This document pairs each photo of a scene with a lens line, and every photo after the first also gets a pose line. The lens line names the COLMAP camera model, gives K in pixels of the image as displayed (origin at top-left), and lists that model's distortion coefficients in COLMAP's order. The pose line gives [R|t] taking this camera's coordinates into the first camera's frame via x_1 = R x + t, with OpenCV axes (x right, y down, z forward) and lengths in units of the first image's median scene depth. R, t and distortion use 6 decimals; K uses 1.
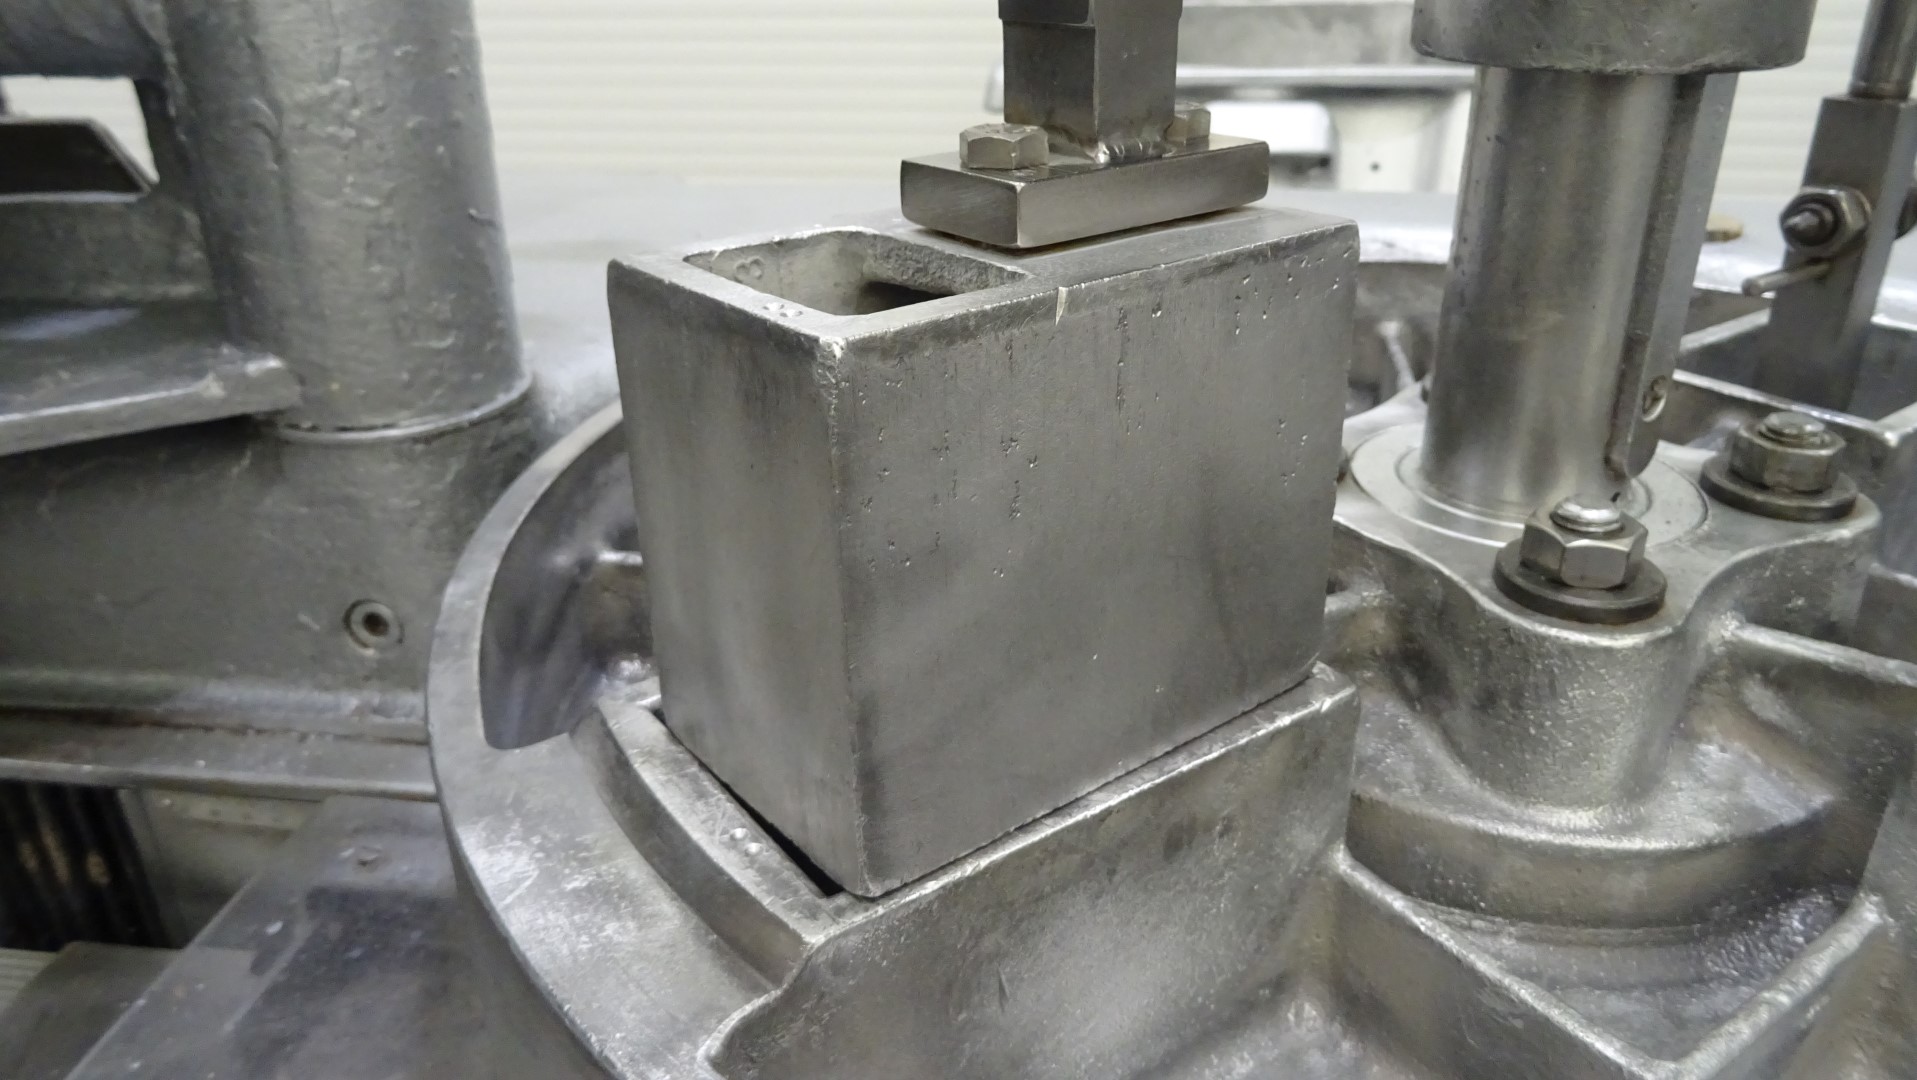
lens RADIAL K [[1367.4, 0, 955.6], [0, 1367.4, 536.8], [0, 0, 1]] dist [0.010642, -0.017751]
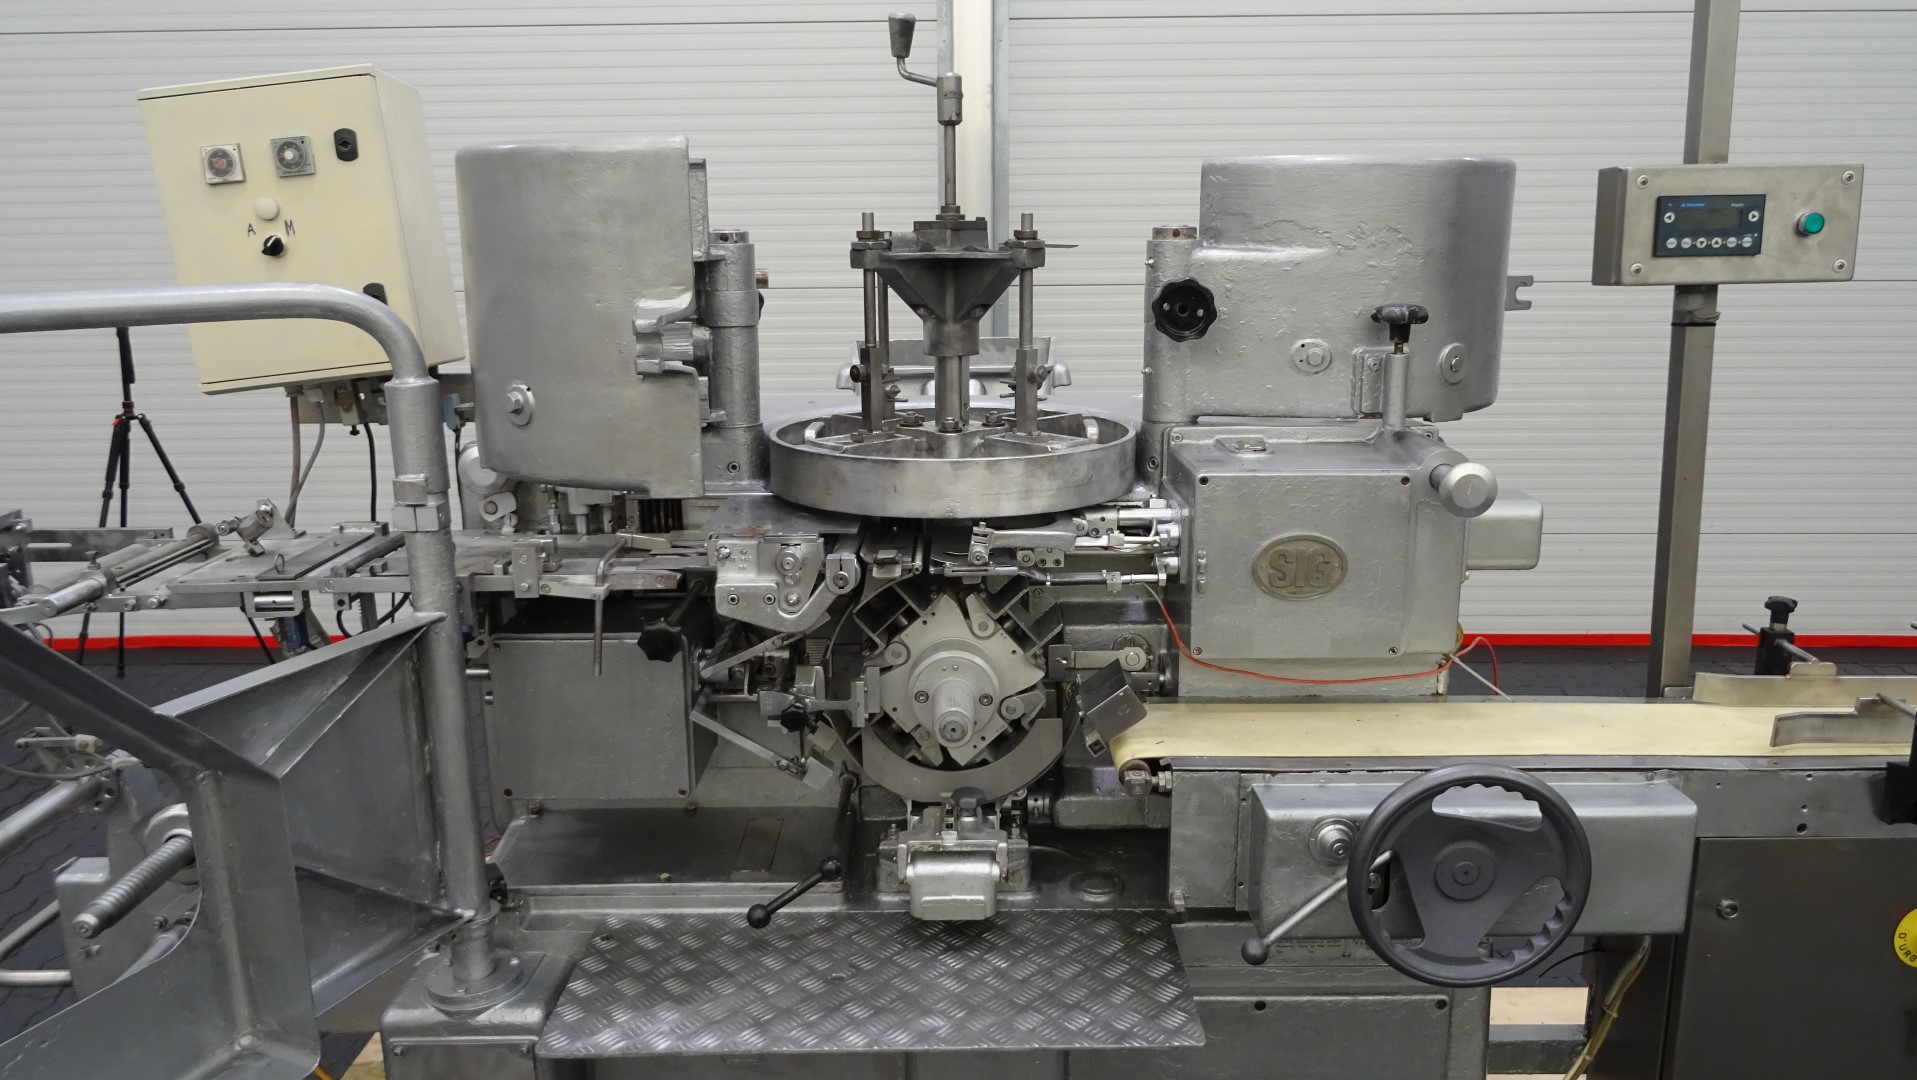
lens RADIAL K [[1367.4, 0, 960.6], [0, 1367.4, 532.1], [0, 0, 1]] dist [0.010642, -0.017751]
pose [[0.991016, -0.025388, 0.131315, -0.316490], [0.054041, 0.974112, -0.219513, 1.663829], [-0.122343, 0.224638, 0.966732, -4.465199]]
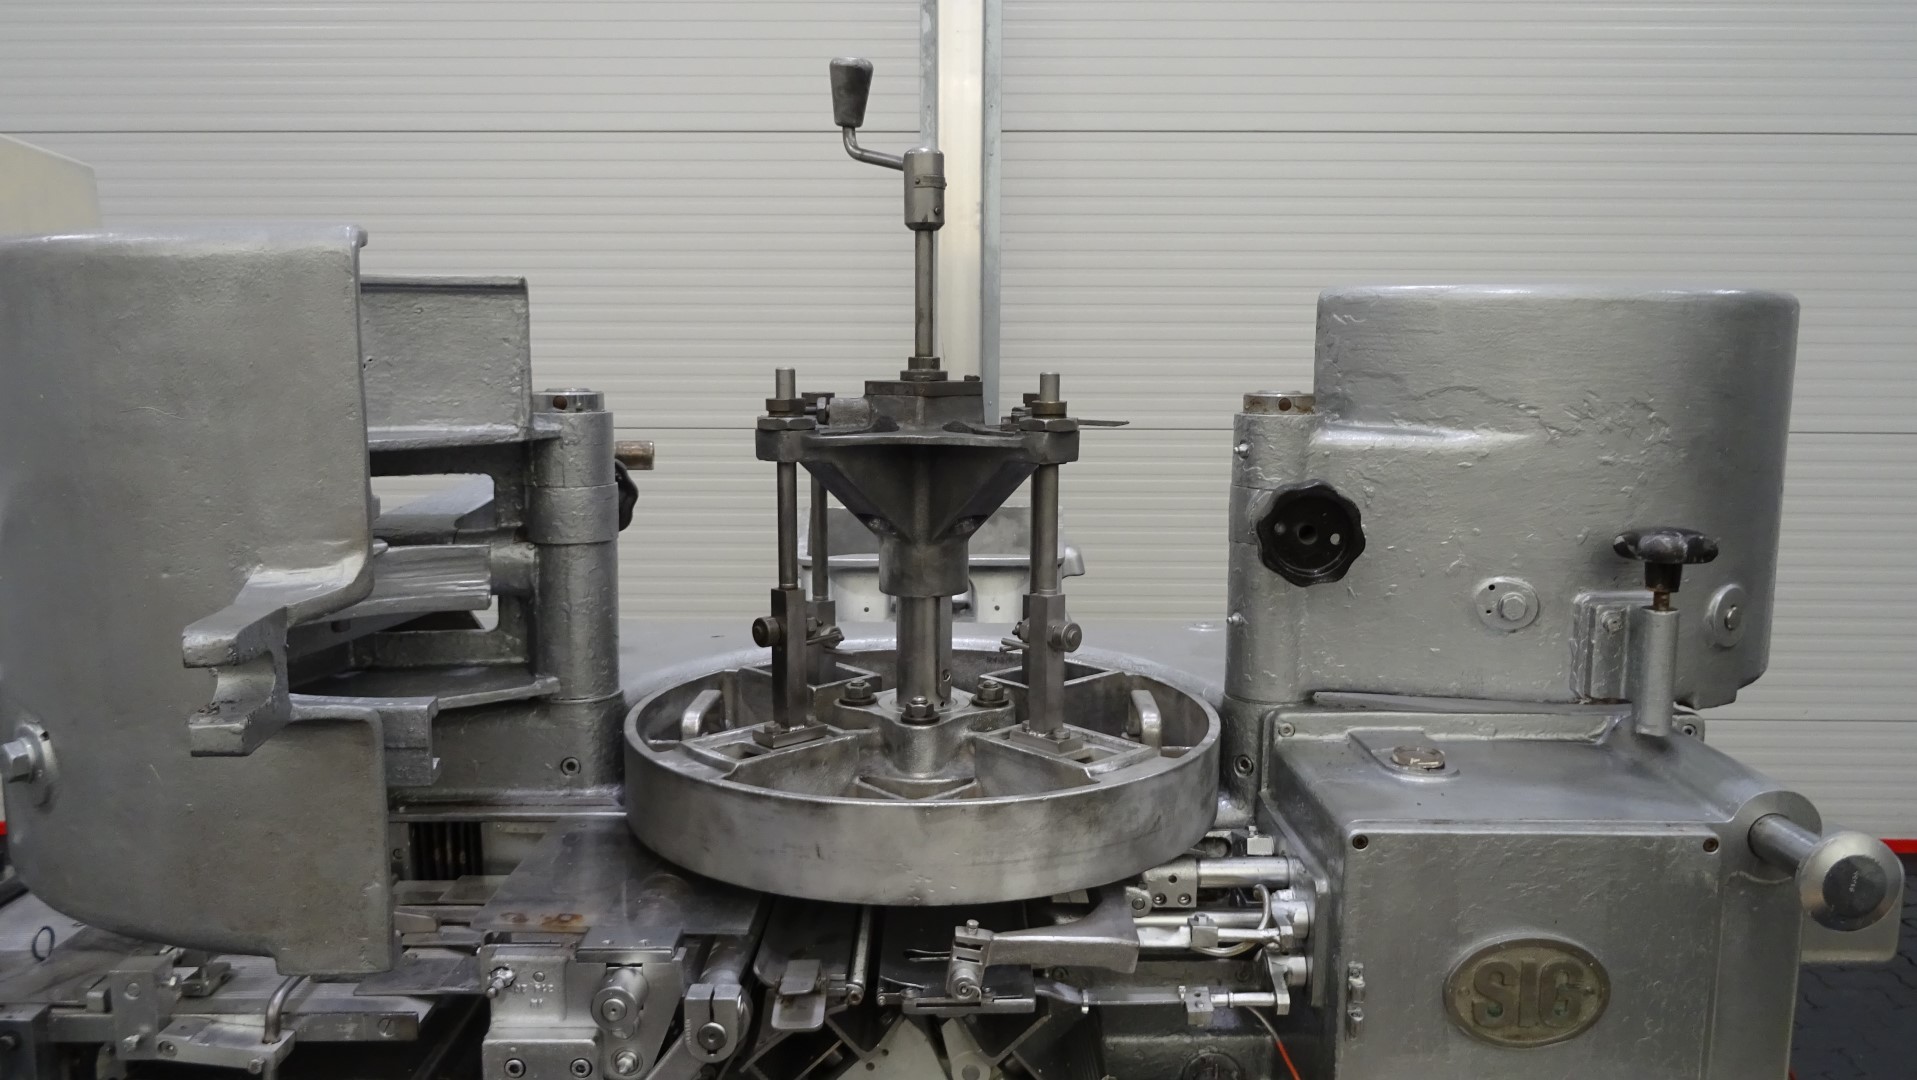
lens RADIAL K [[1367.4, 0, 960.2], [0, 1367.4, 543.9], [0, 0, 1]] dist [0.010642, -0.017751]
pose [[0.989430, -0.004135, 0.144955, -0.007684], [0.047306, 0.954115, -0.295679, 0.629651], [-0.137081, 0.299411, 0.944226, -2.526575]]
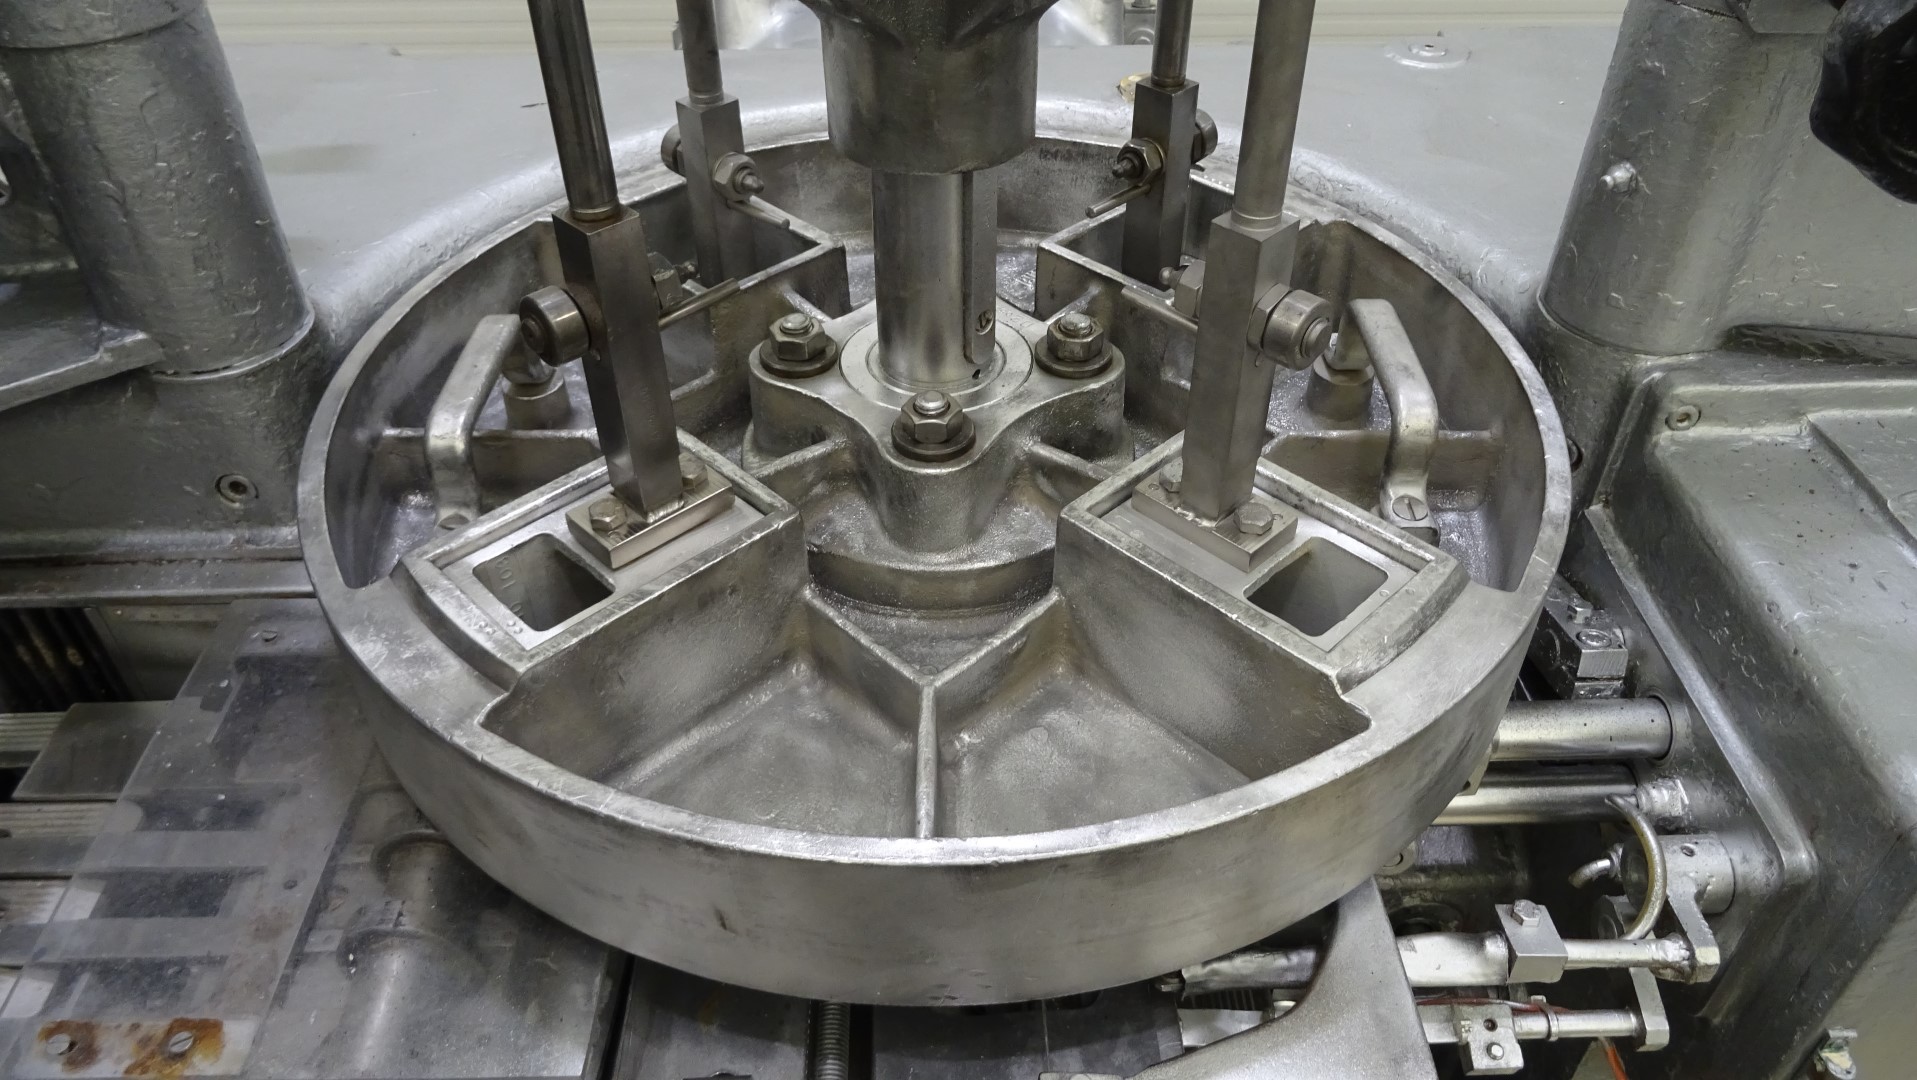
lens RADIAL K [[1367.4, 0, 958.1], [0, 1367.4, 538.0], [0, 0, 1]] dist [0.010642, -0.017751]
pose [[0.986412, -0.097169, 0.132475, 0.192692], [0.061222, 0.965671, 0.252449, -0.258965], [-0.152458, -0.240908, 0.958499, -0.716514]]
